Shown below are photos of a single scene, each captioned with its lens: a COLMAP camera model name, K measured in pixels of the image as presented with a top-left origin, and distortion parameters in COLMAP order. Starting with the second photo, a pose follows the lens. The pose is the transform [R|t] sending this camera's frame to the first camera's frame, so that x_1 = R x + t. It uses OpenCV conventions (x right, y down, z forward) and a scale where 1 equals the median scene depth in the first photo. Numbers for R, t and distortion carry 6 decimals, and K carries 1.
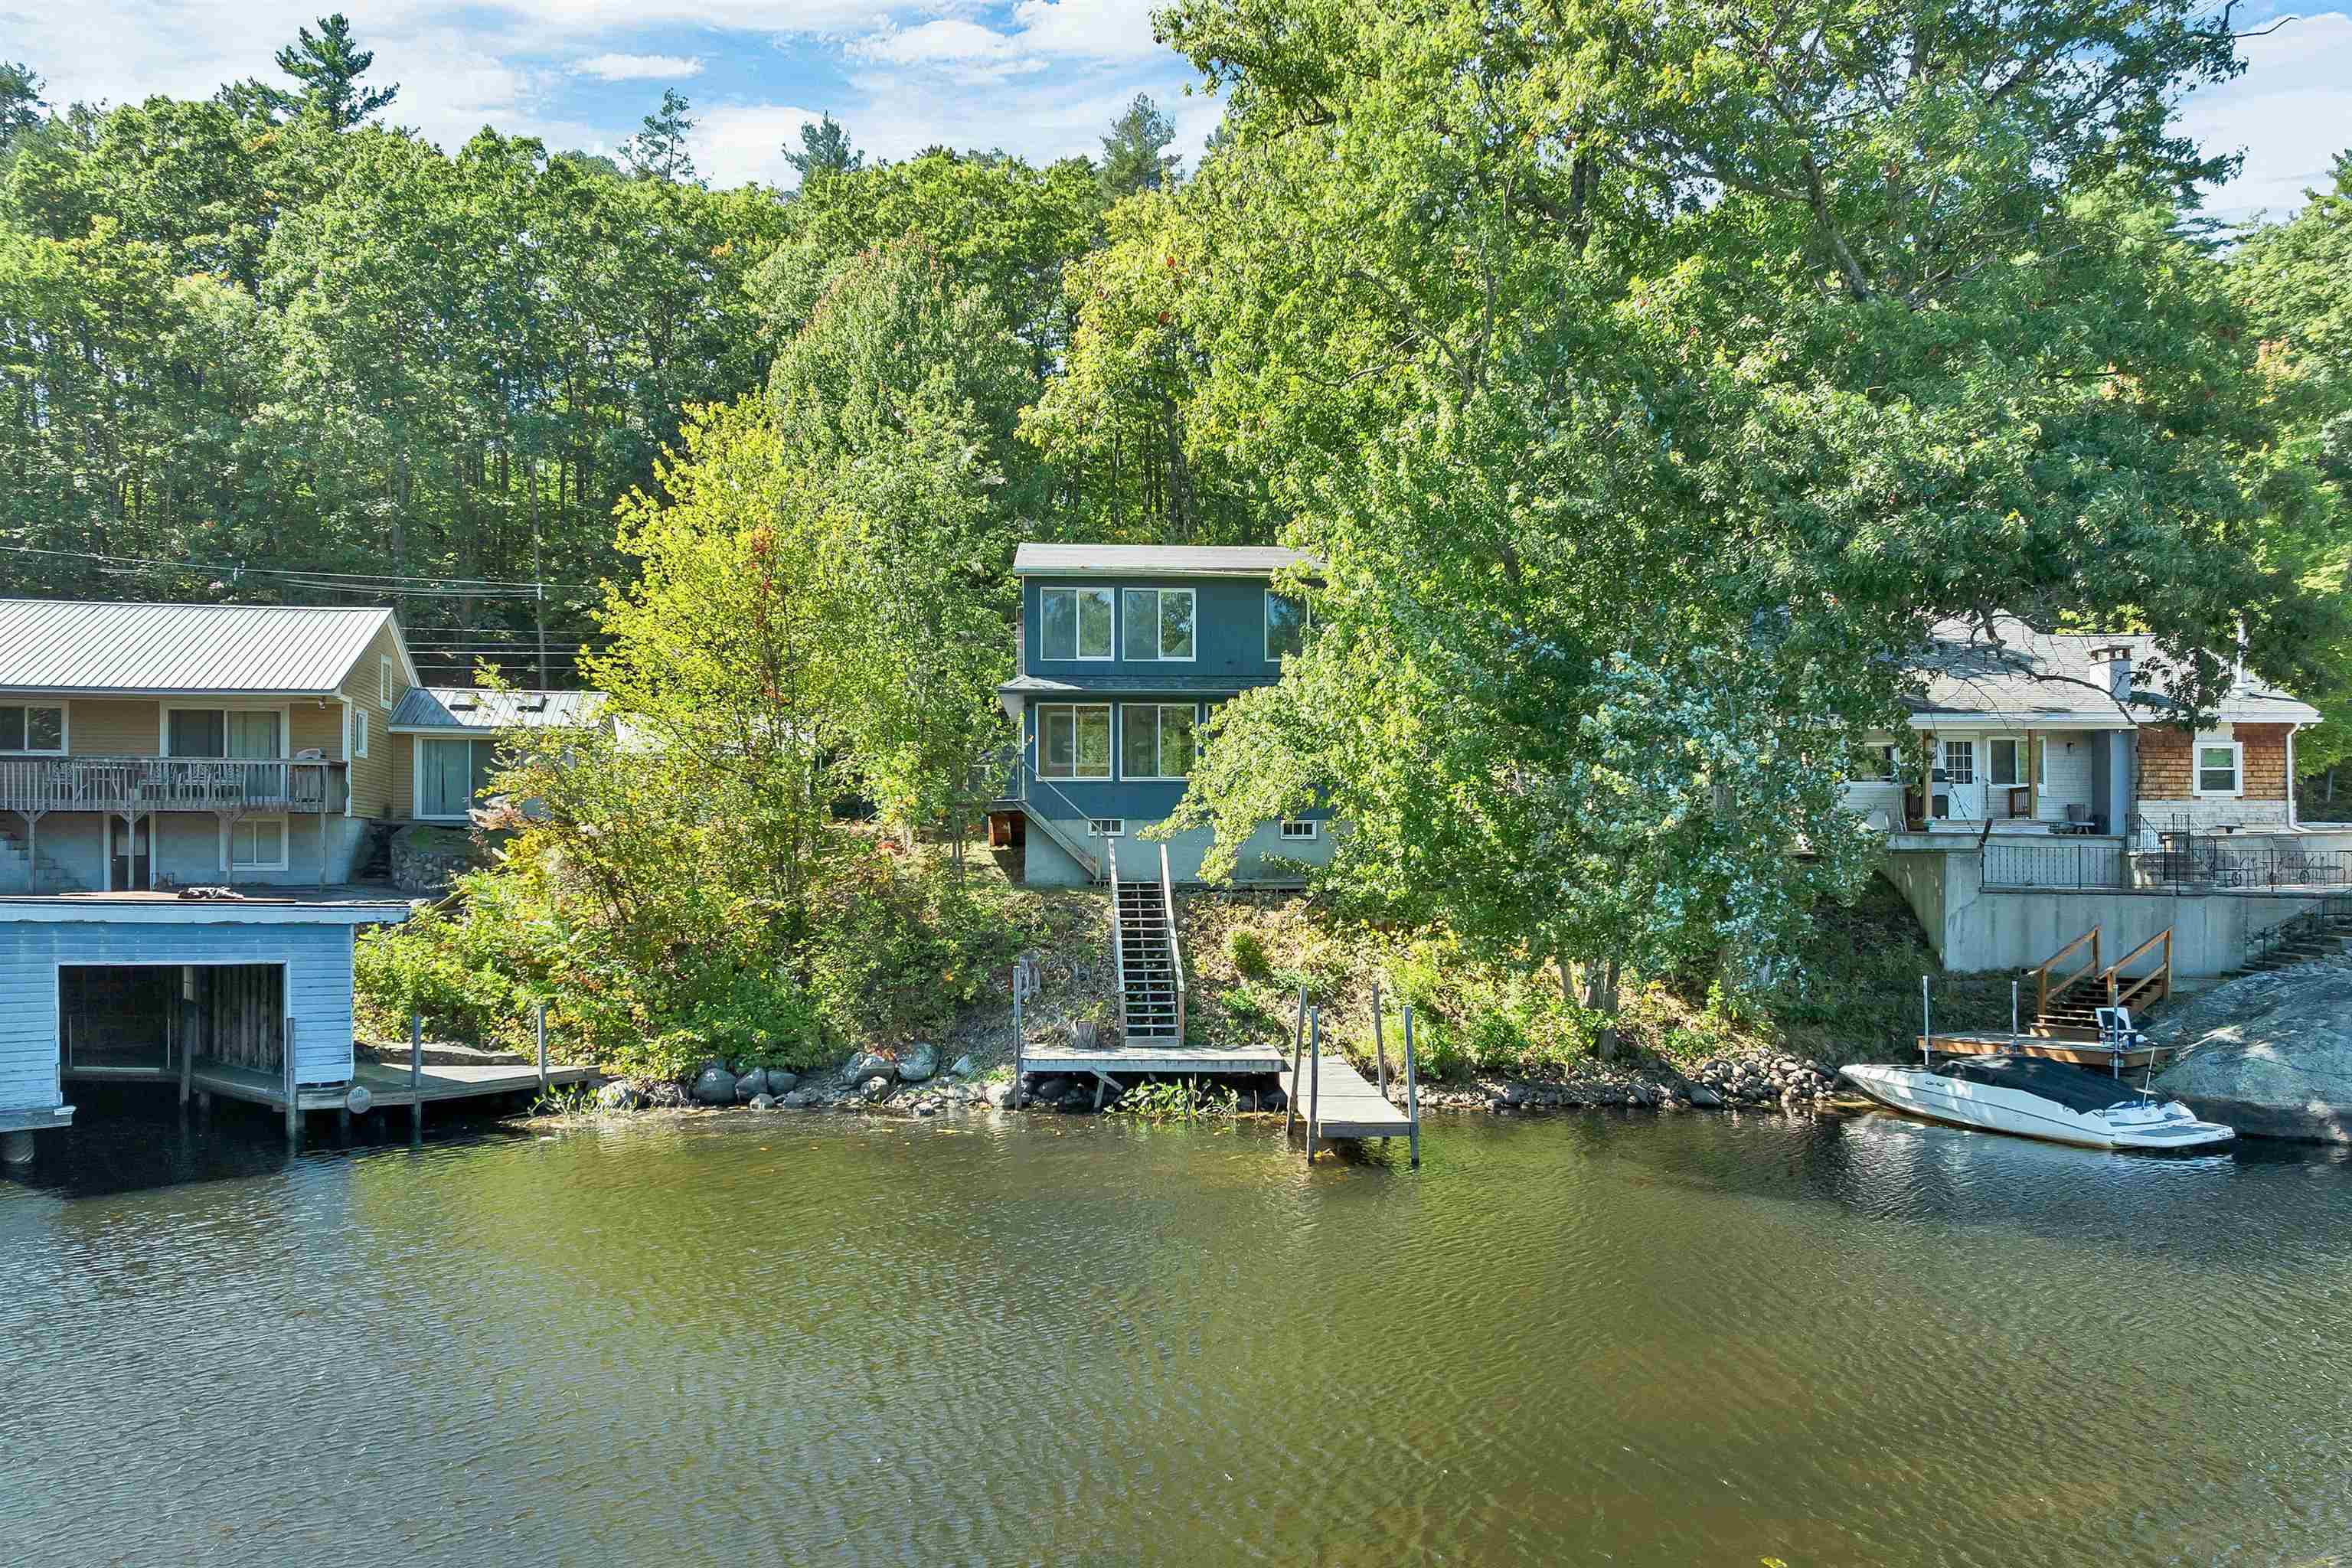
lens RADIAL K [[1705.4, 0, 1172.4], [0, 1705.4, 787.4], [0, 0, 1]] dist [-0.018098, -0.033563]
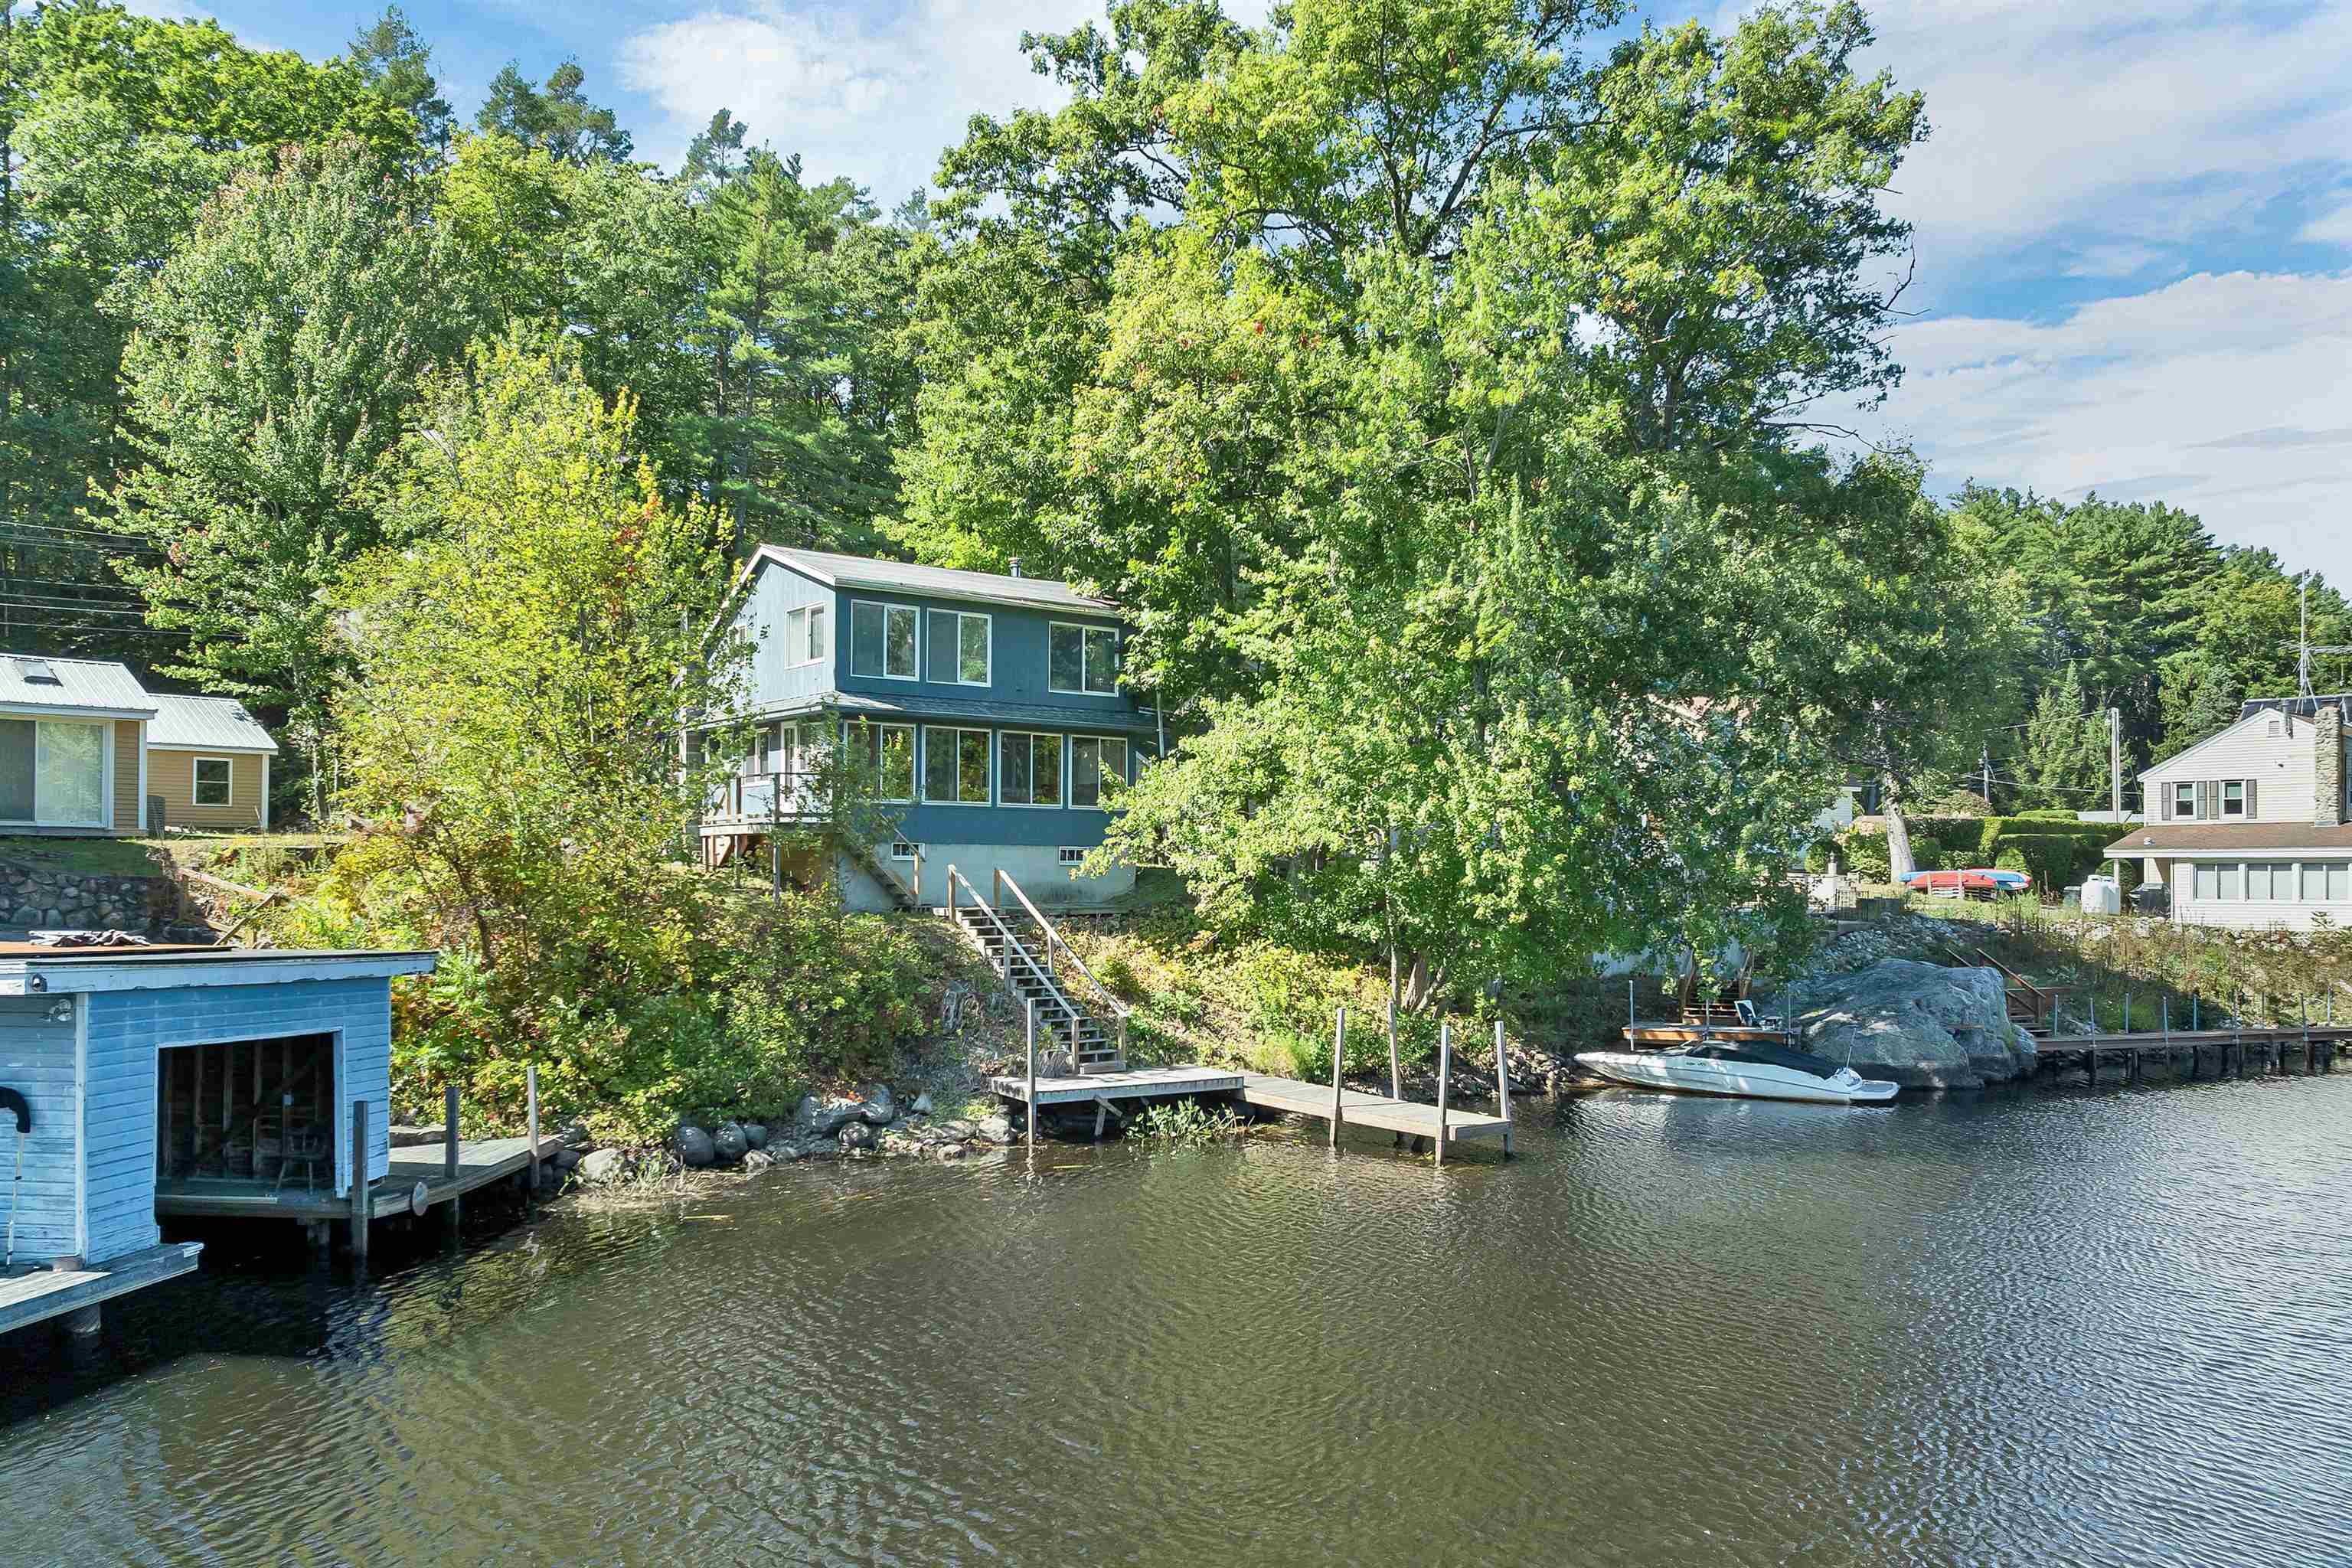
lens RADIAL K [[1705.4, 0, 1172.6], [0, 1705.4, 791.1], [0, 0, 1]] dist [-0.018098, -0.033563]
pose [[0.826380, 0.031939, 0.562206, -0.575571], [-0.031844, 0.999443, -0.009970, -0.007857], [-0.562211, -0.009664, 0.826937, 0.135939]]
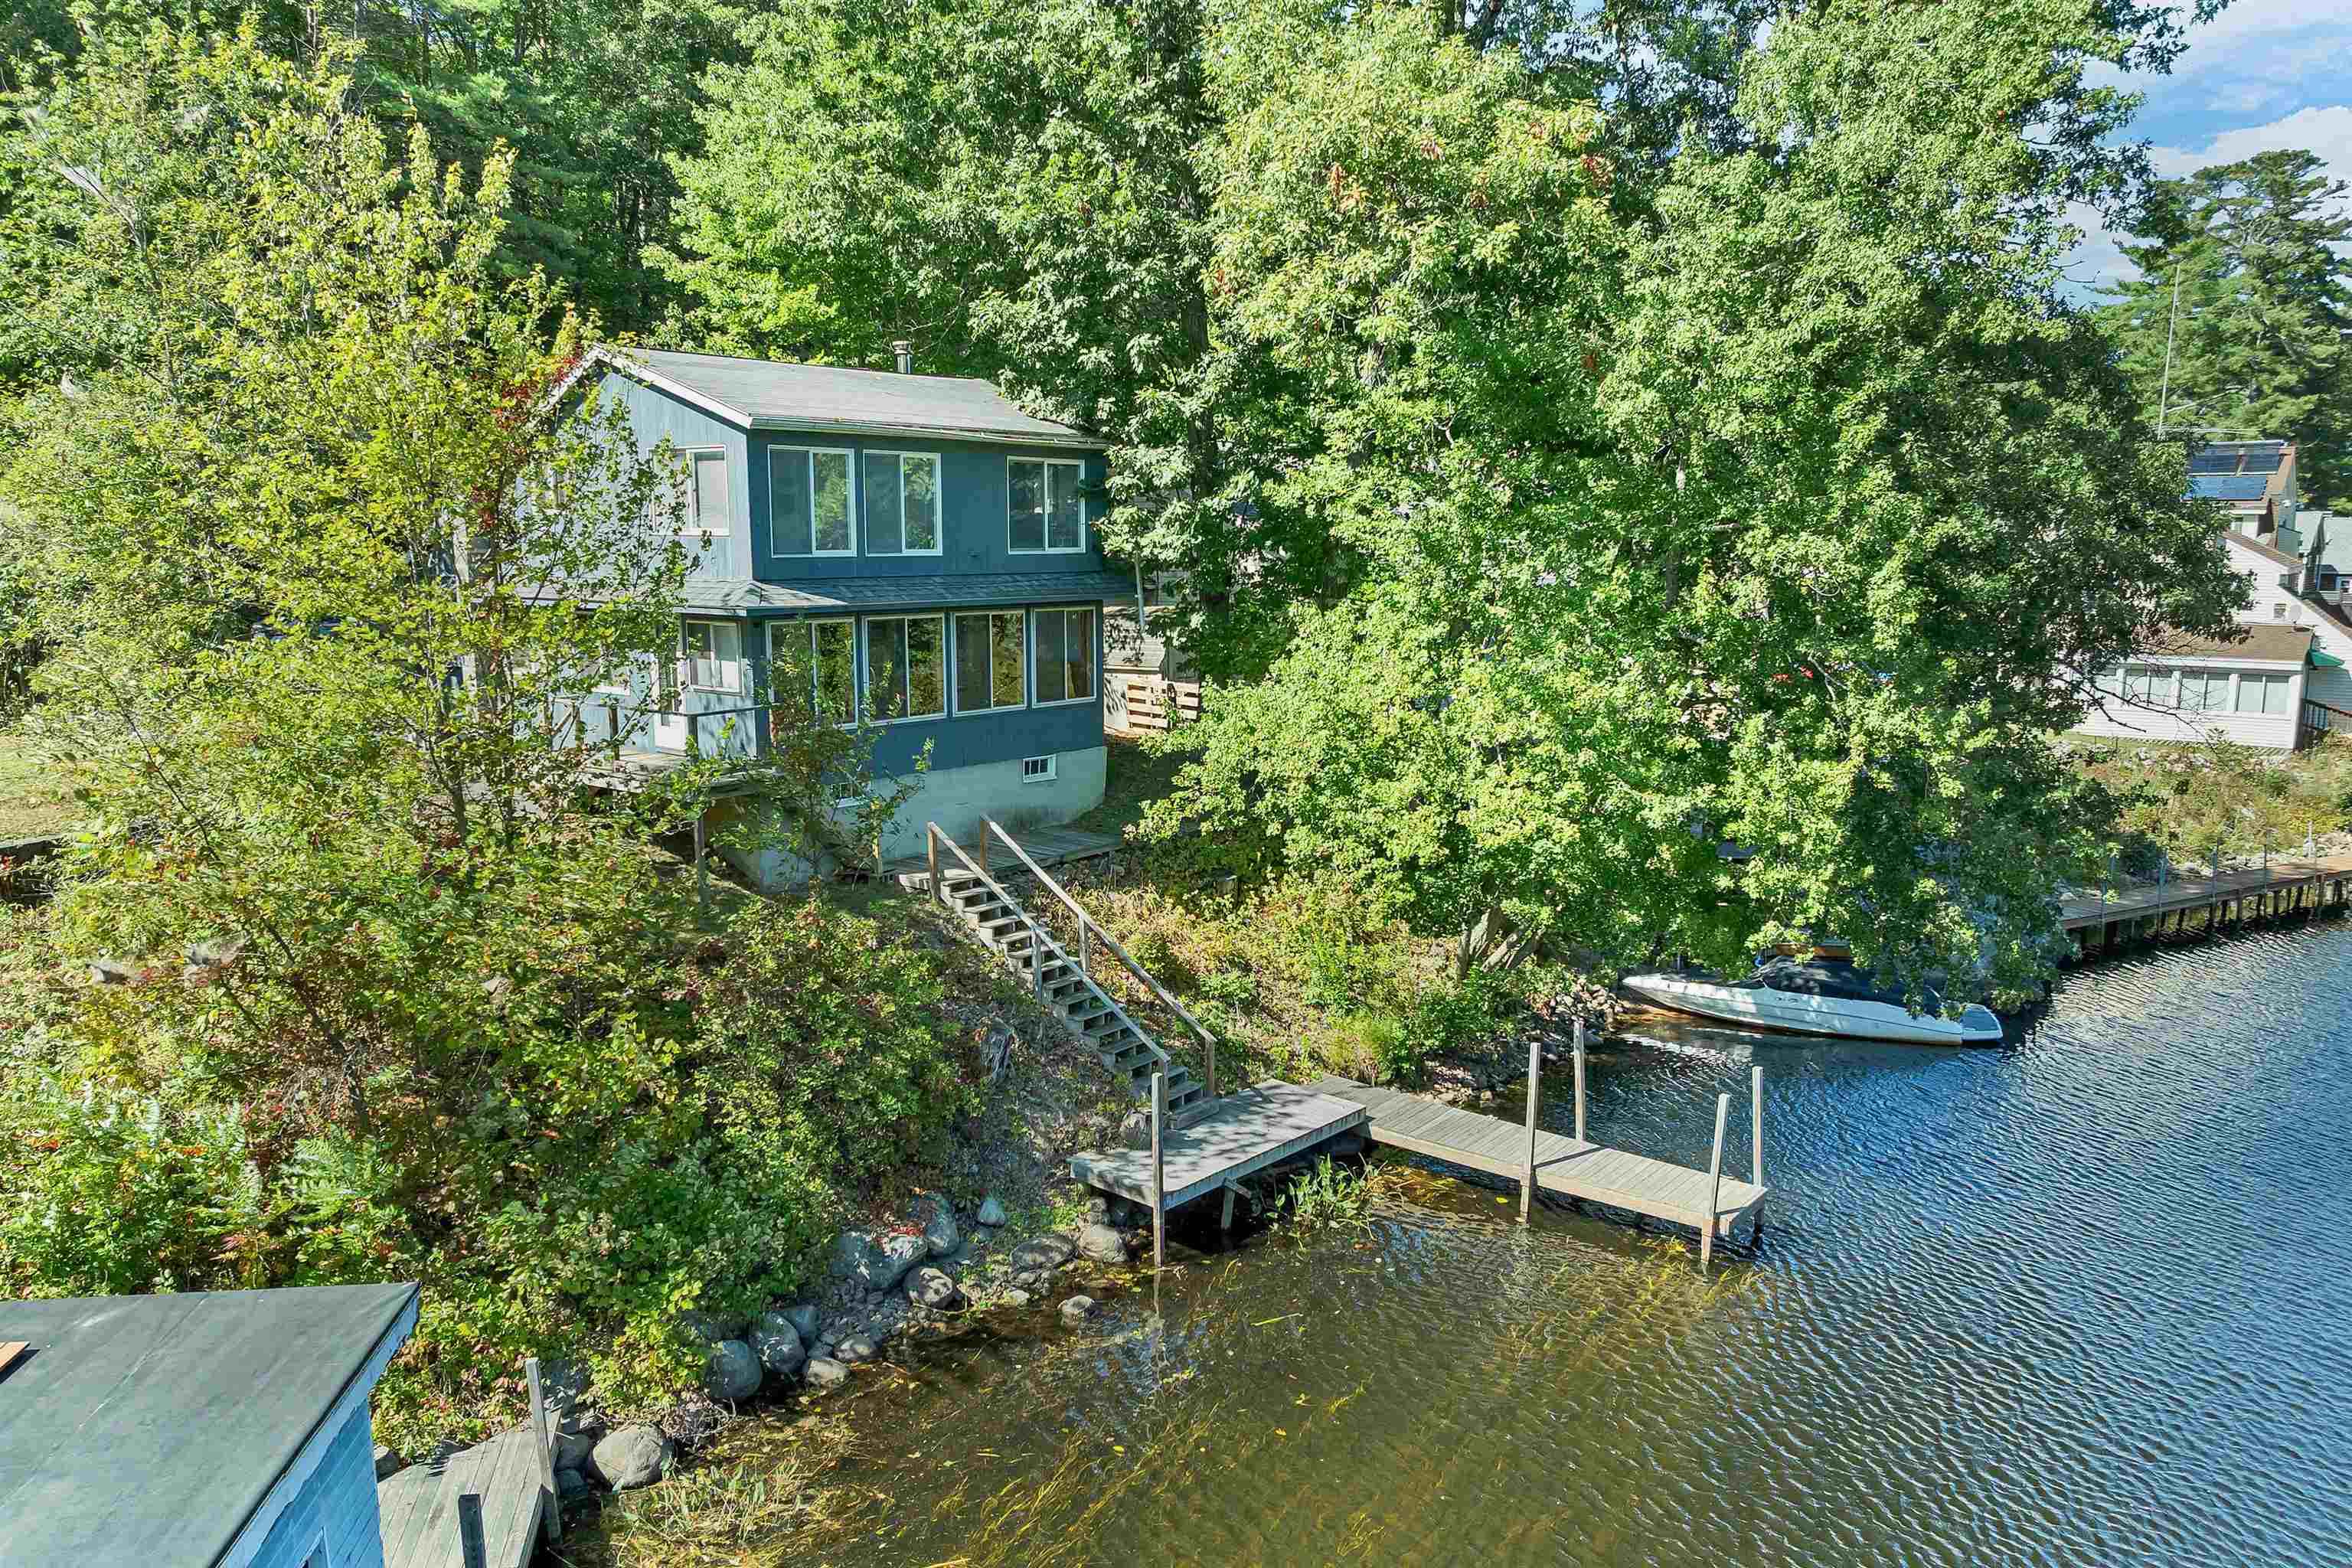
lens RADIAL K [[1705.4, 0, 1186.1], [0, 1705.4, 807.2], [0, 0, 1]] dist [-0.018098, -0.033563]
pose [[0.660512, -0.114677, 0.742006, -0.589333], [-0.037960, 0.981903, 0.185543, -0.134419], [-0.749855, -0.150720, 0.644206, 0.543901]]
